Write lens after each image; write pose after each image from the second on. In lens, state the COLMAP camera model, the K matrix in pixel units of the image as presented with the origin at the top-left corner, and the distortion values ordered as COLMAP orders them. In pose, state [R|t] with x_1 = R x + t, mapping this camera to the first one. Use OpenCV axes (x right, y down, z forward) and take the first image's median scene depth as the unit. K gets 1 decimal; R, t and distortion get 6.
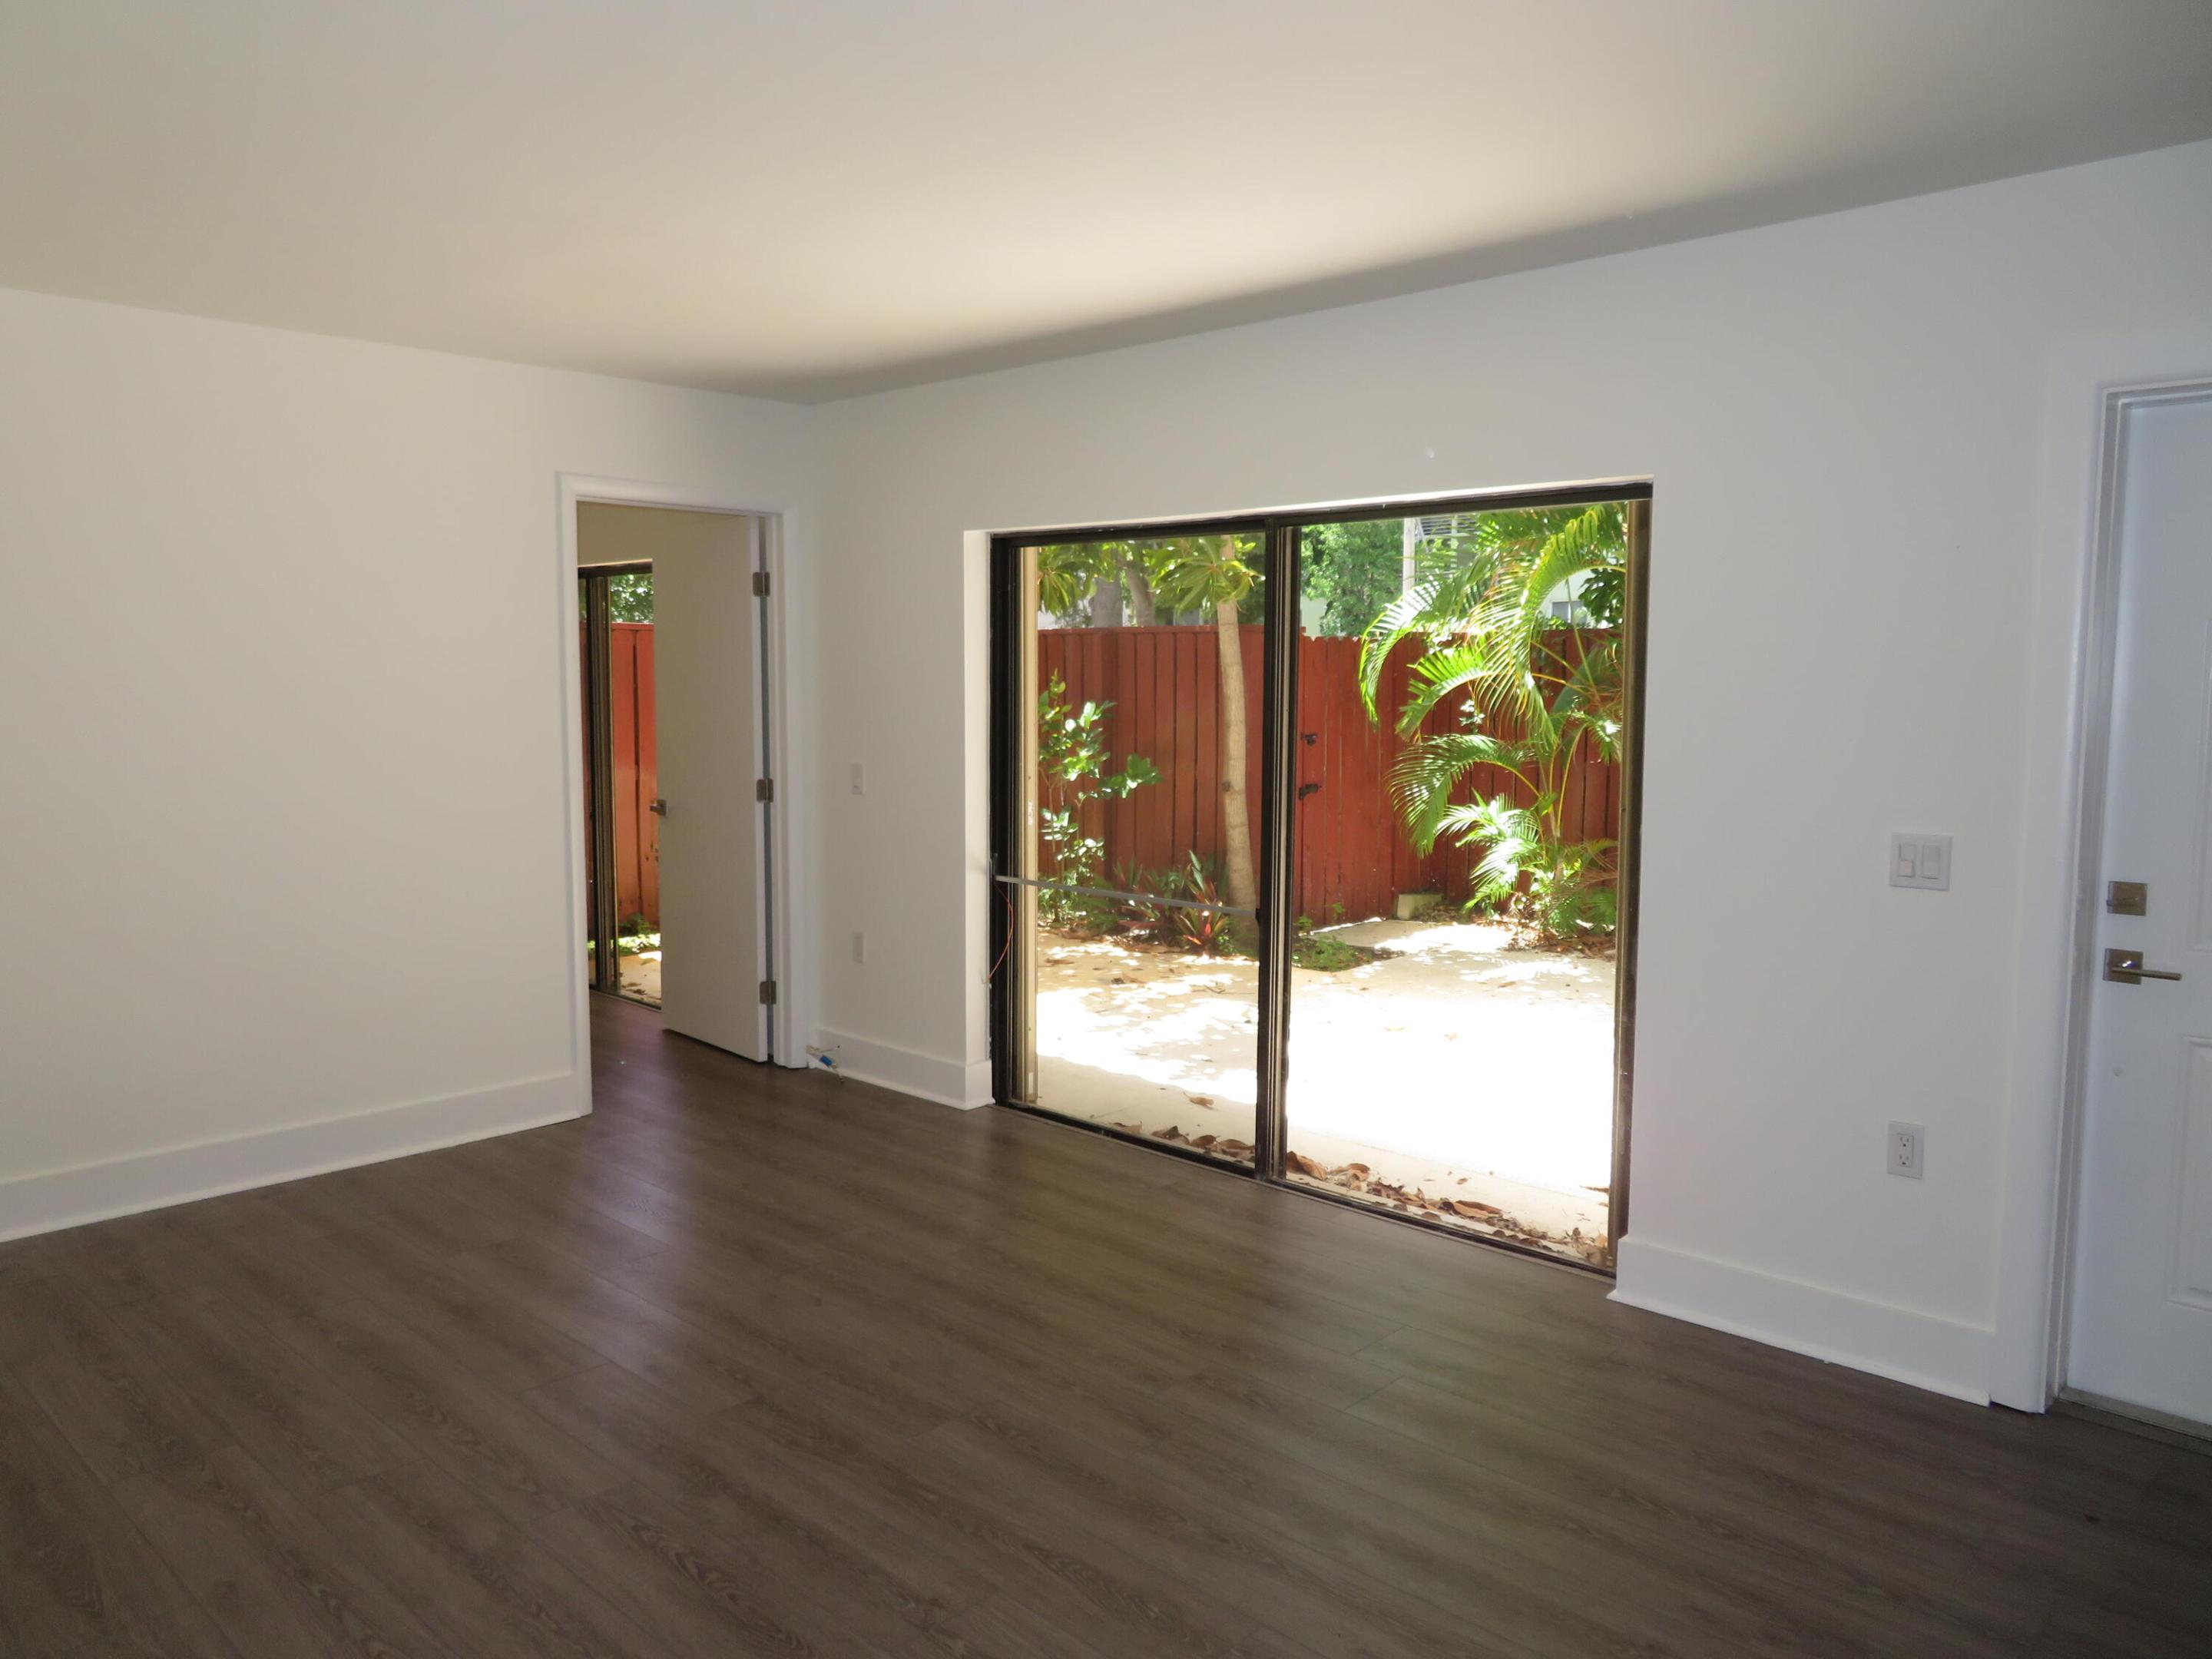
lens RADIAL K [[1578.4, 0, 1096.4], [0, 1578.4, 827.2], [0, 0, 1]] dist [-0.010861, 0.008989]
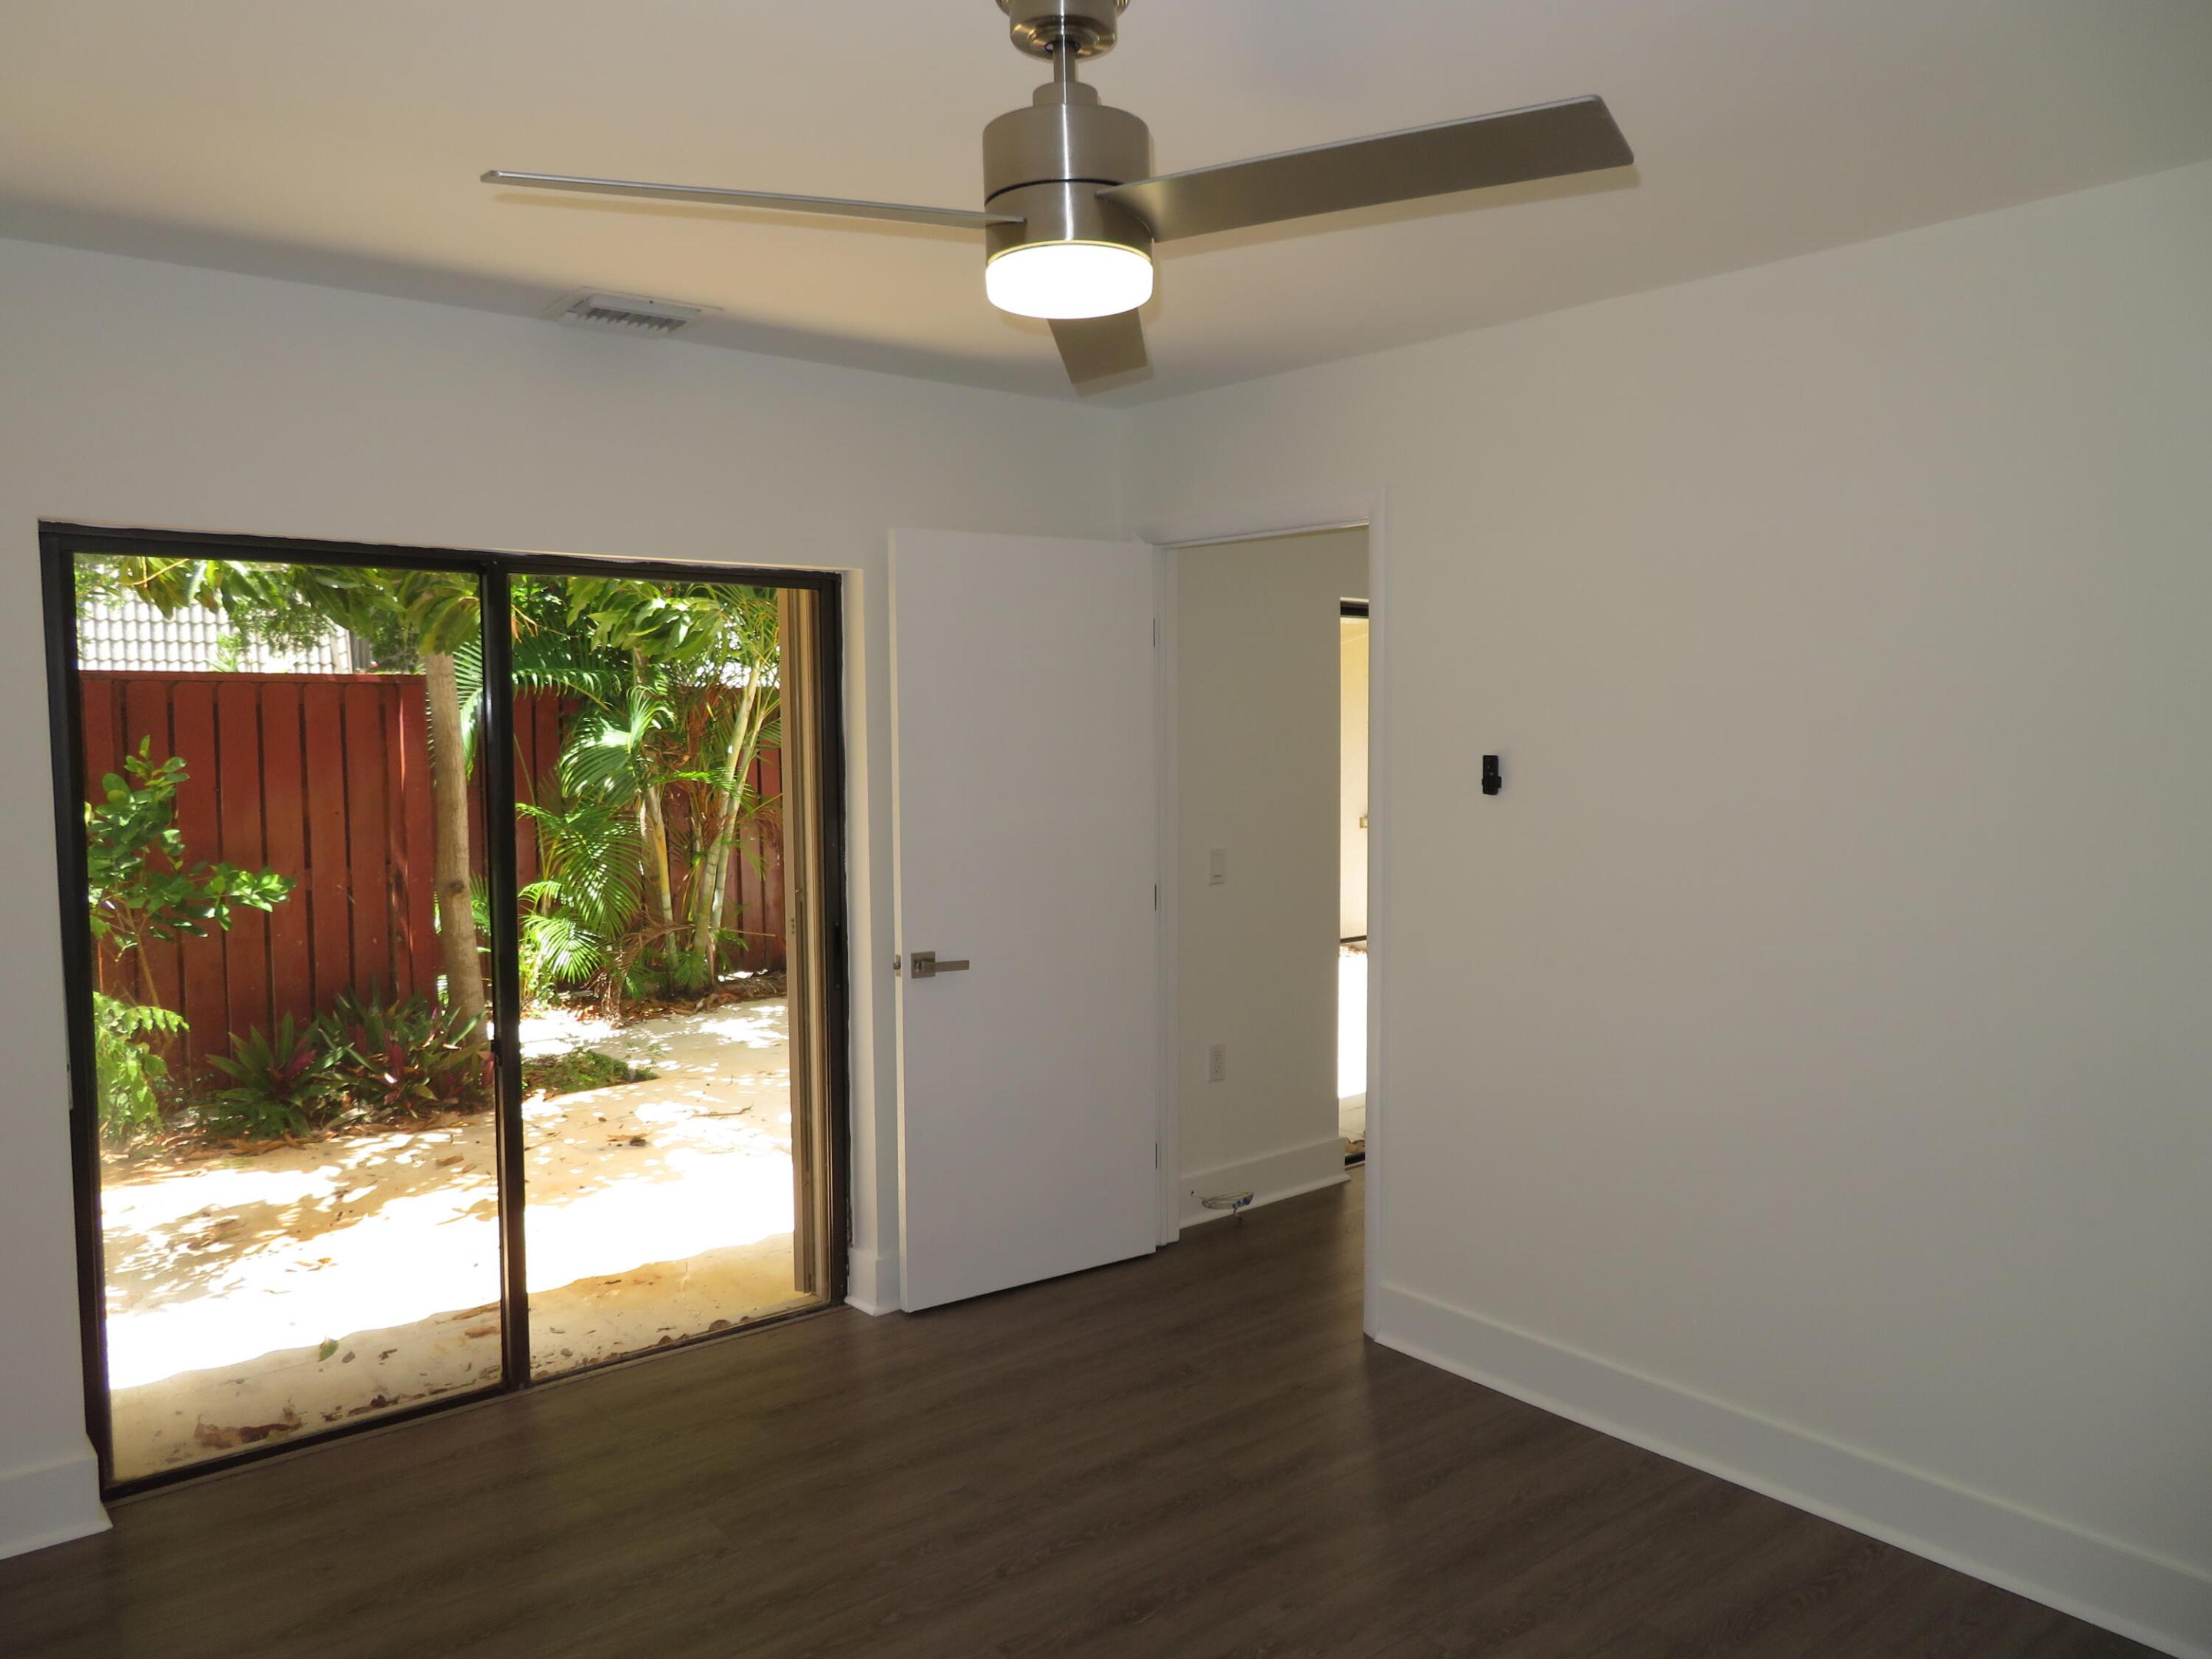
lens RADIAL K [[1578.4, 0, 1096.4], [0, 1578.4, 827.2], [0, 0, 1]] dist [-0.010861, 0.008989]
pose [[0.126213, -0.055299, 0.990461, -0.792184], [0.113028, 0.992745, 0.041023, -0.073021], [-0.985543, 0.106772, 0.131548, 0.746145]]
